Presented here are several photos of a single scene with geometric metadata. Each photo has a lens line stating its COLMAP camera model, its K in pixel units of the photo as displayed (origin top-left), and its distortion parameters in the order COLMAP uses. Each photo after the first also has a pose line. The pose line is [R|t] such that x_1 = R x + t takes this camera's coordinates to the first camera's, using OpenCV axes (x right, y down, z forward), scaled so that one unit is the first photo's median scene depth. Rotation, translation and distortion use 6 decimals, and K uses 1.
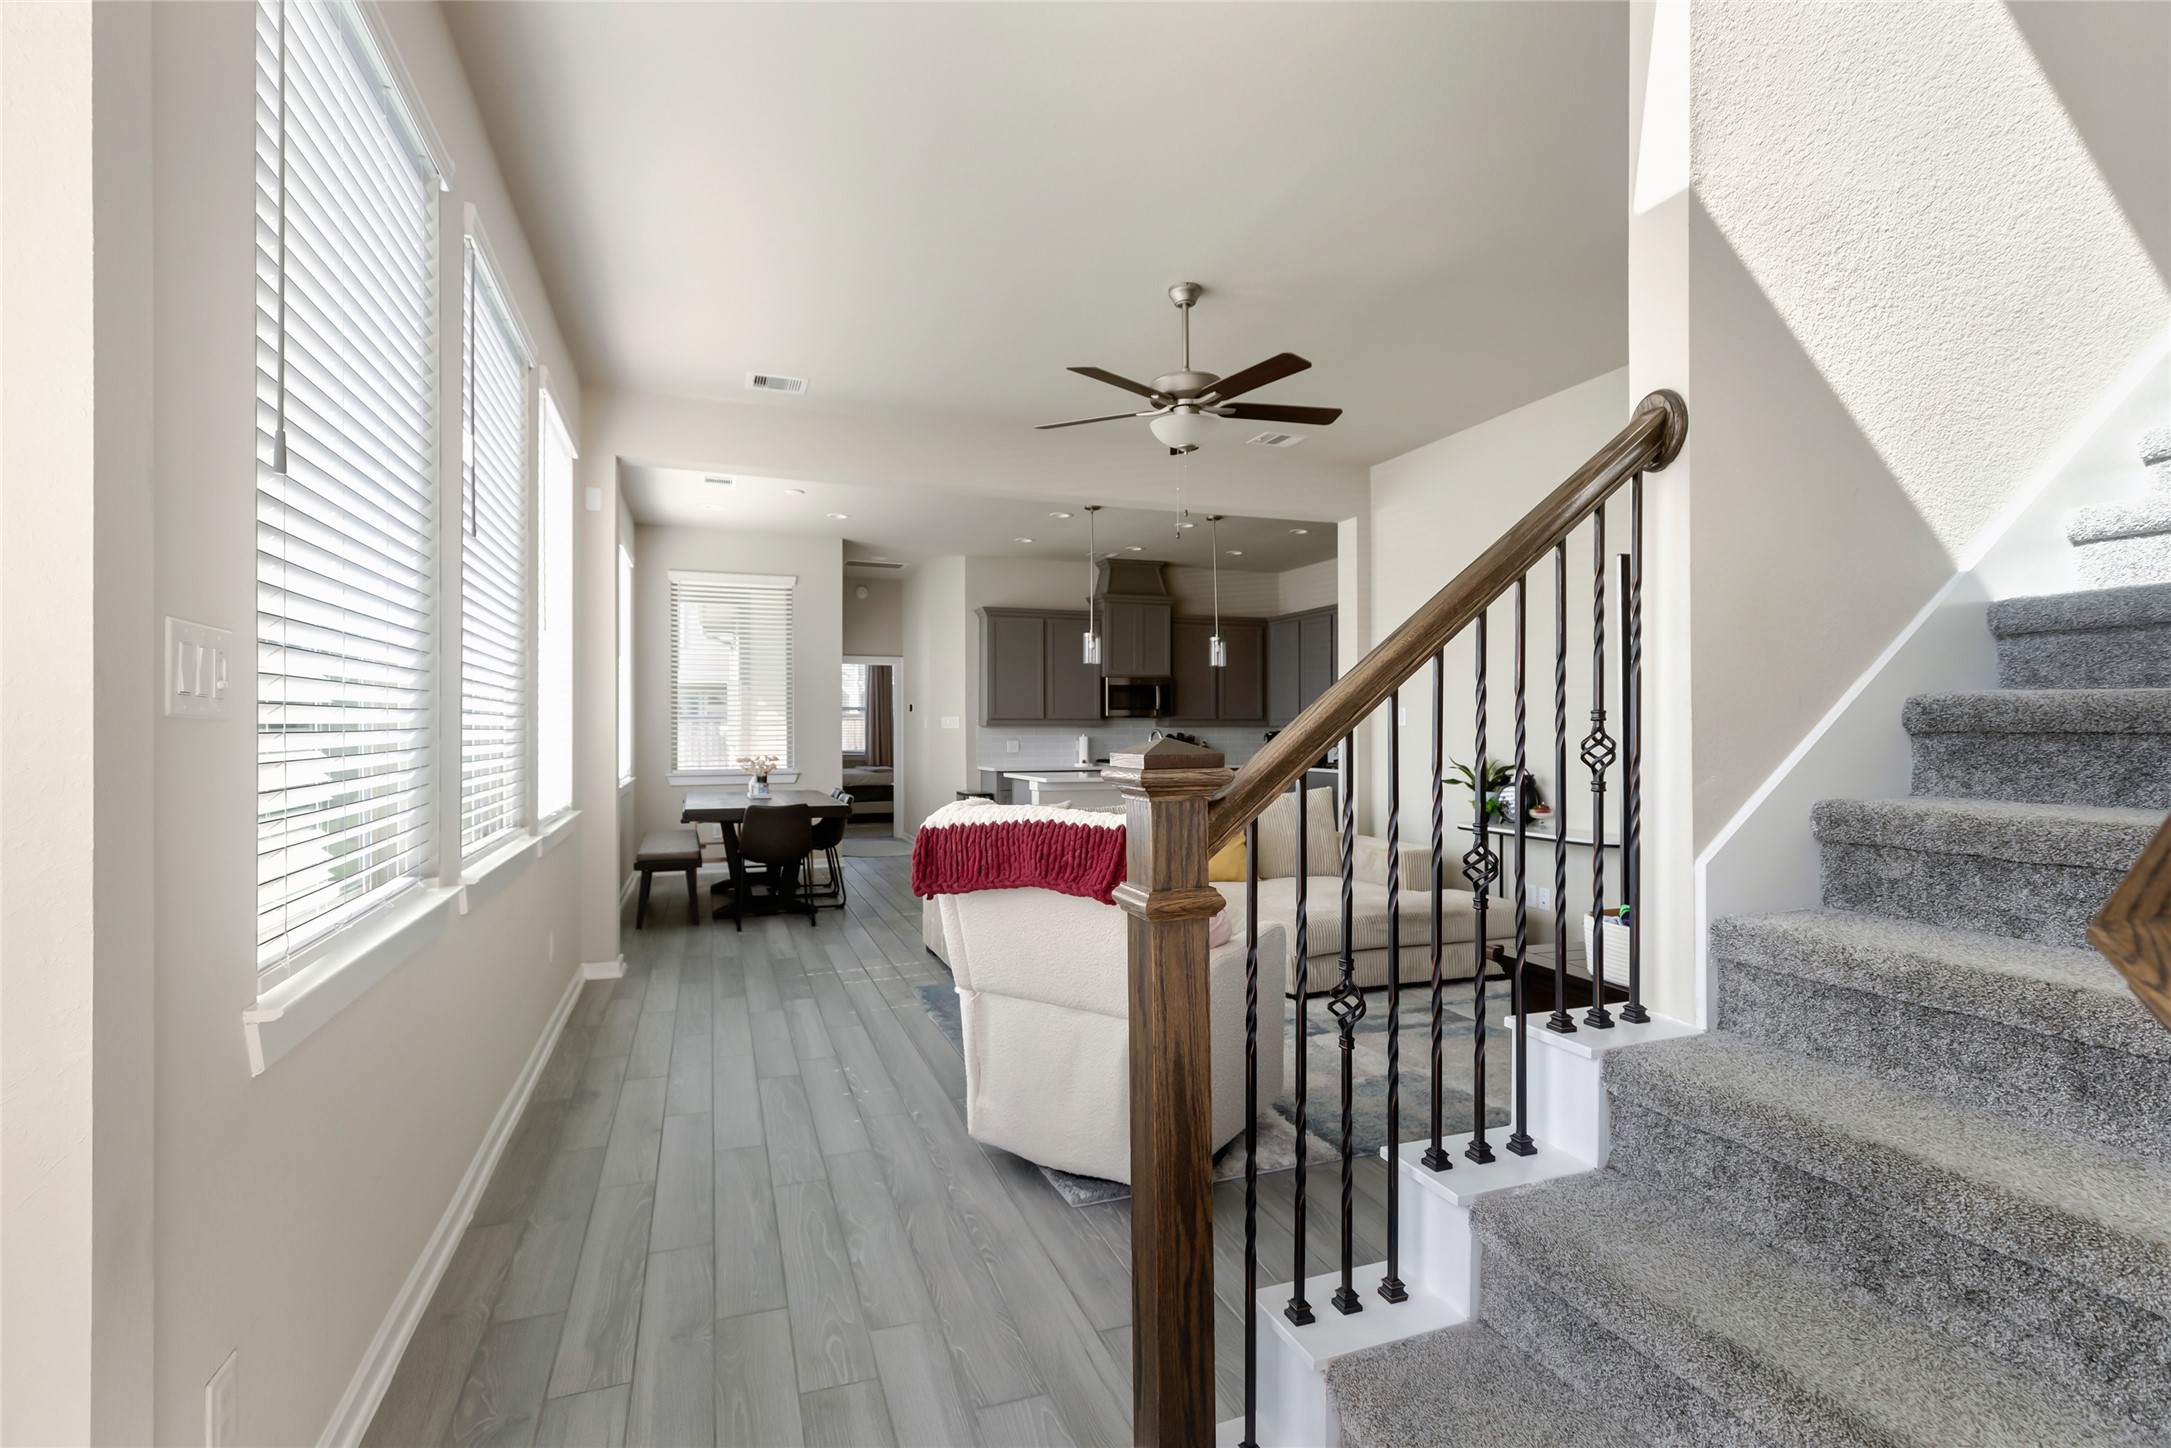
lens RADIAL K [[1019.2, 0, 1085.5], [0, 1019.2, 724.0], [0, 0, 1]] dist [0.002900, 0.000438]
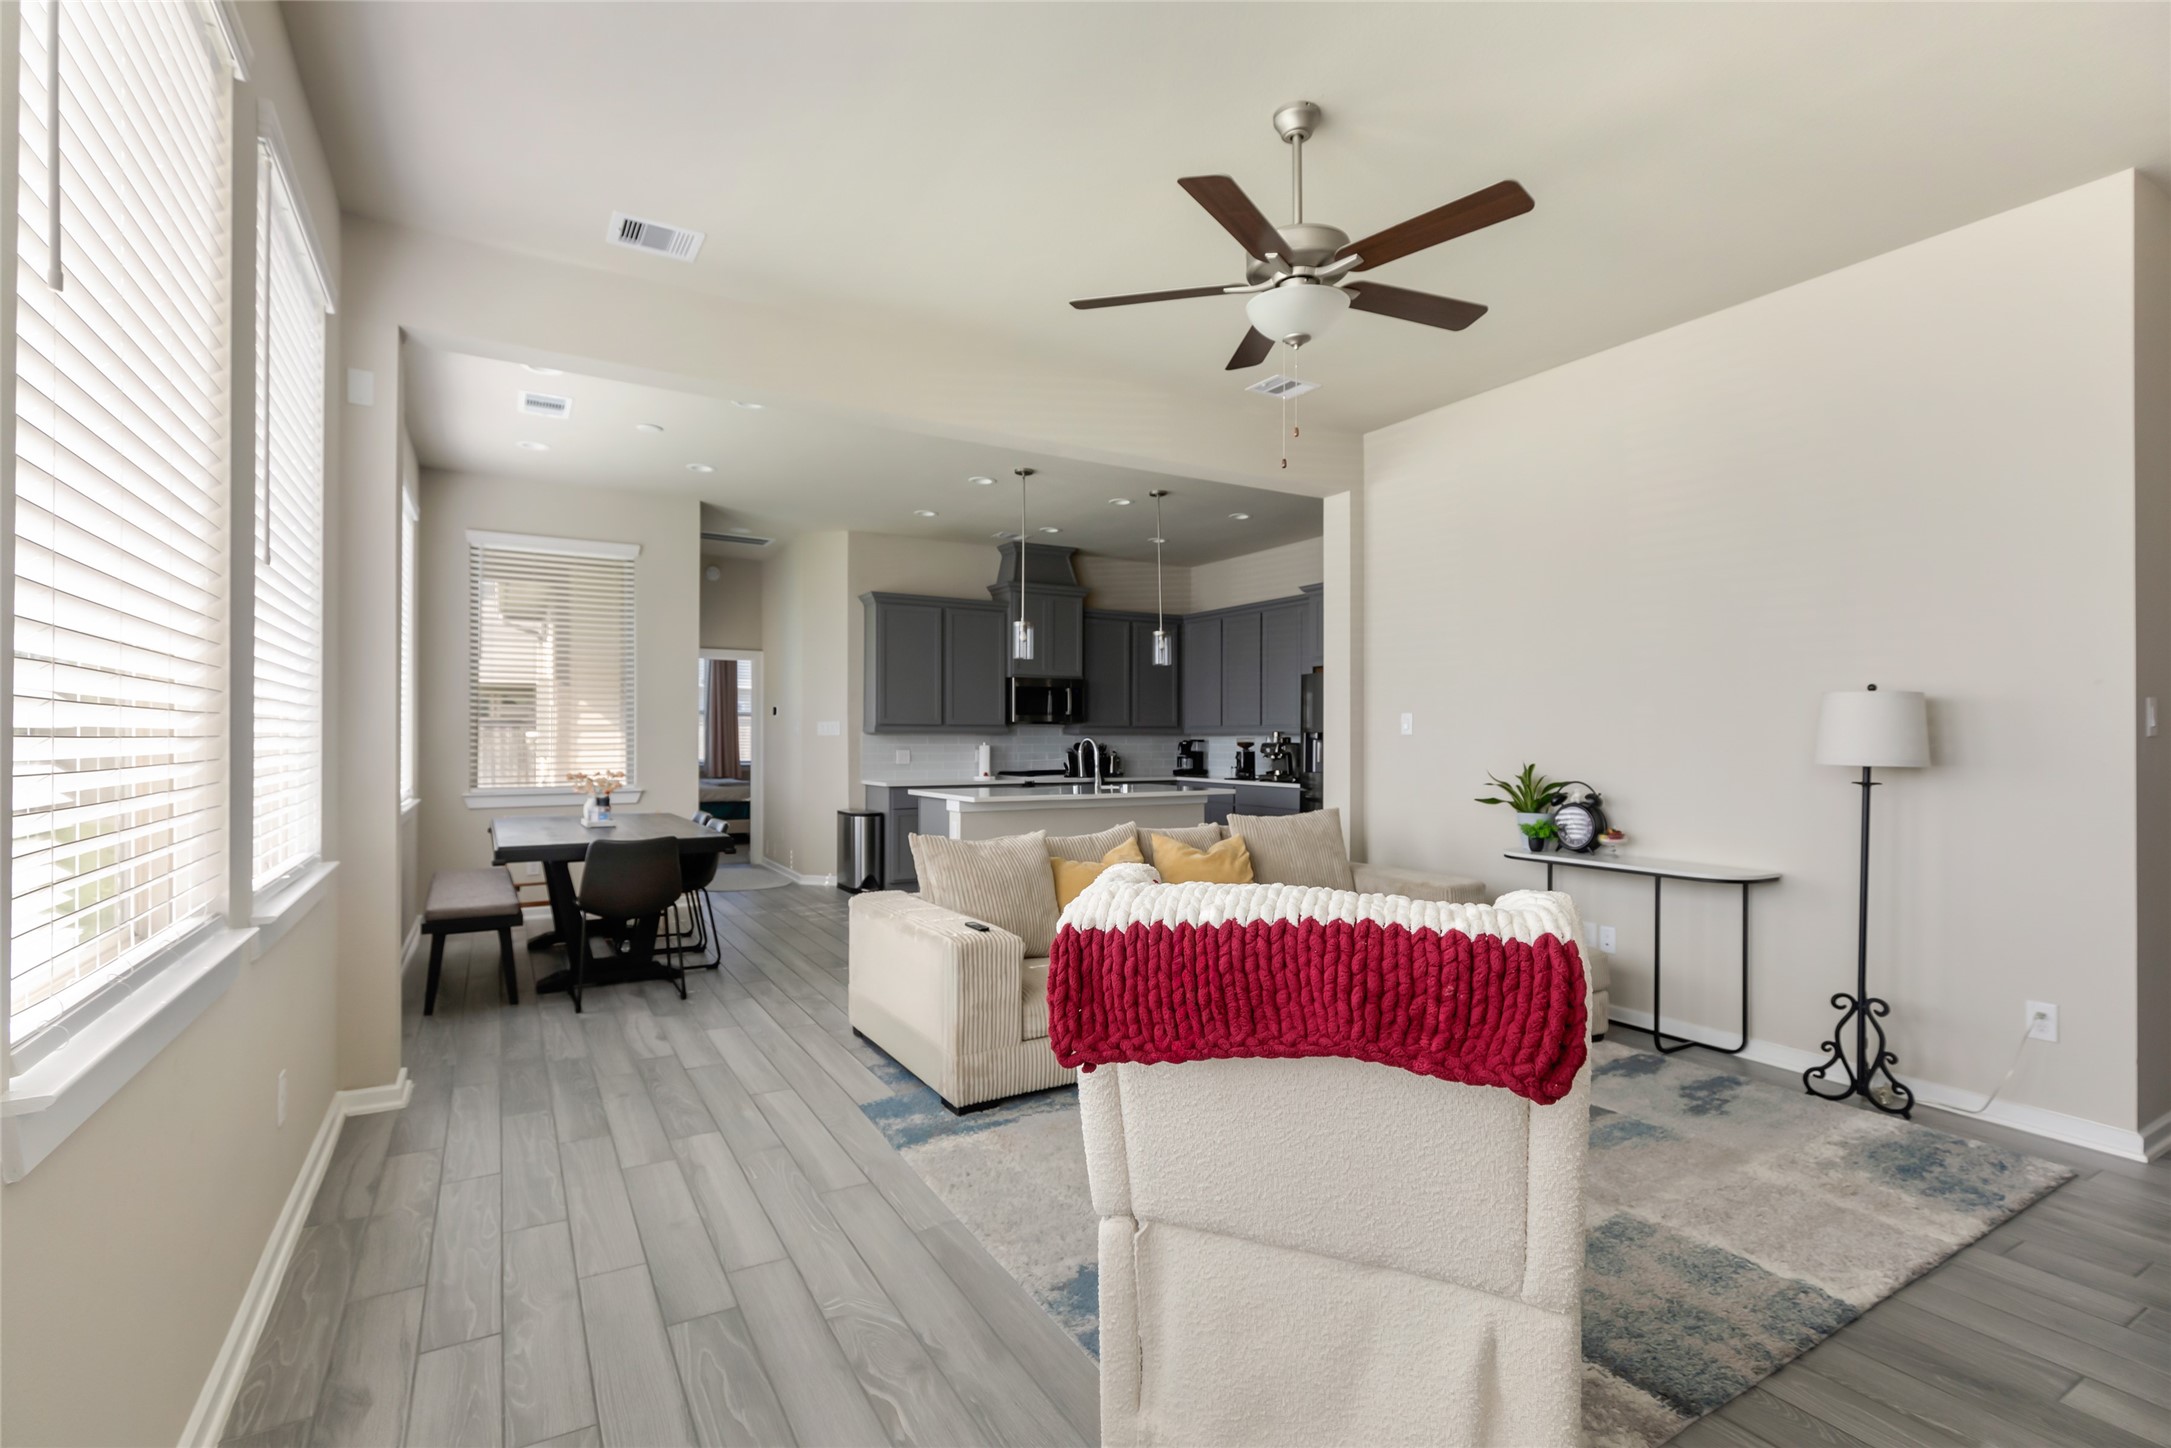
lens RADIAL K [[1004.8, 0, 1085.6], [0, 1004.8, 731.0], [0, 0, 1]] dist [-0.002537, -0.000629]
pose [[0.984239, 0.004439, 0.176790, -0.110321], [-0.004305, 0.999990, -0.001142, 0.000830], [-0.176793, 0.000362, 0.984248, 0.227689]]
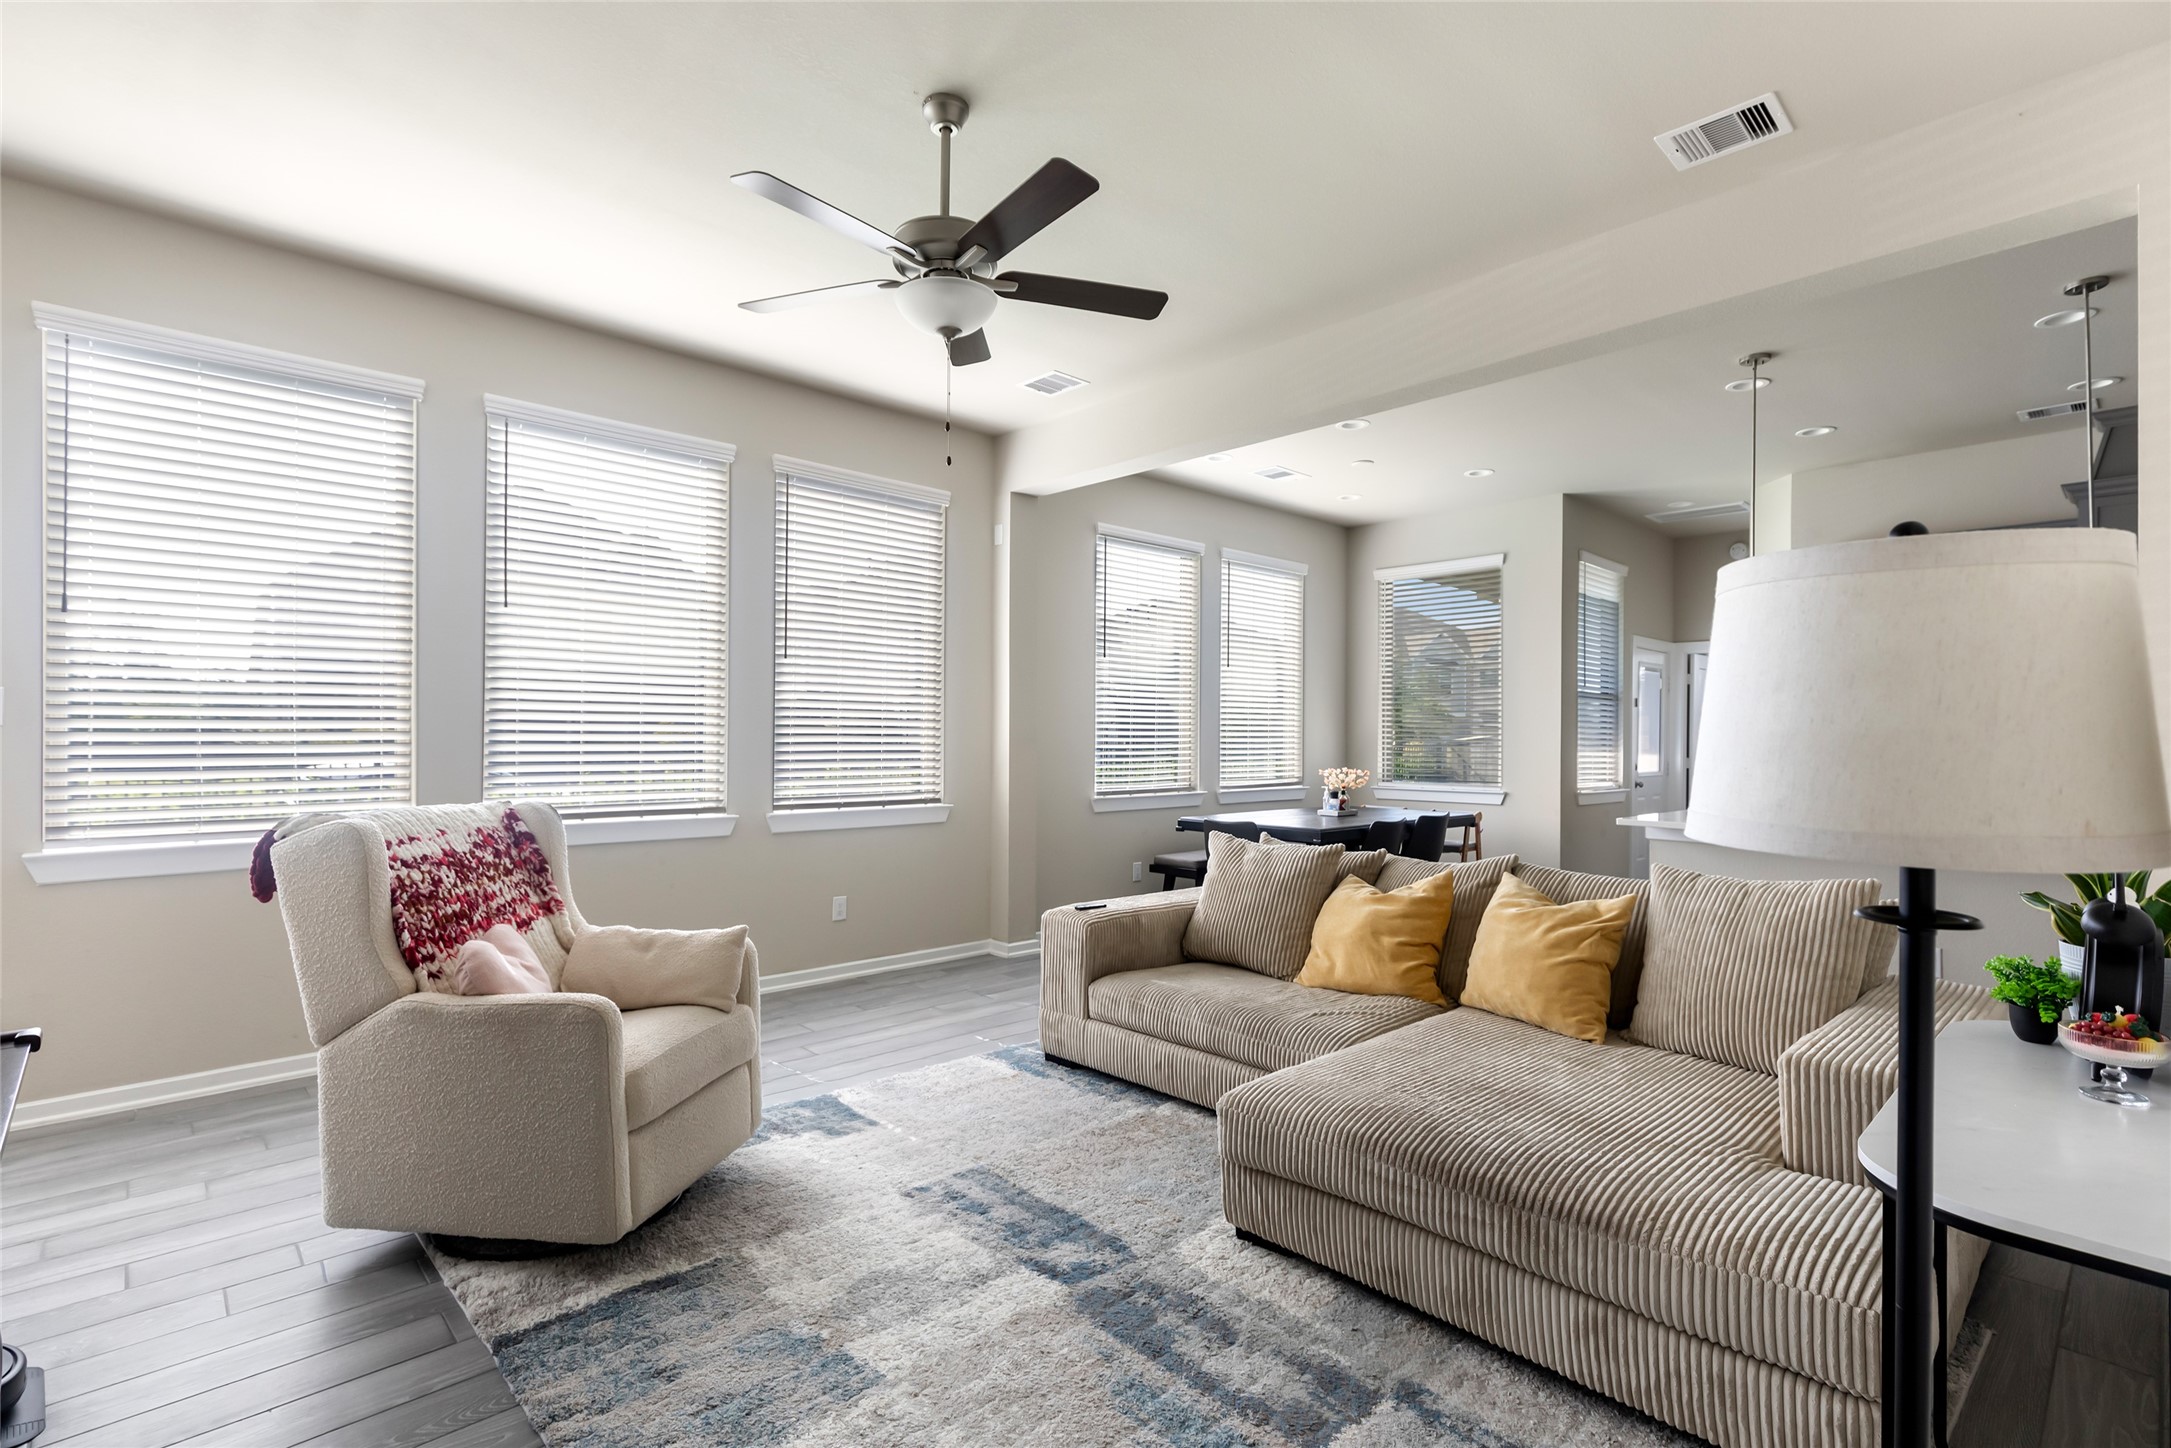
lens RADIAL K [[1019.2, 0, 1085.5], [0, 1019.2, 724.0], [0, 0, 1]] dist [0.002900, 0.000438]
pose [[0.393679, -0.005662, -0.919230, 0.472088], [-0.004906, 0.999954, -0.008261, 0.001292], [0.919235, 0.007762, 0.393633, 0.516828]]
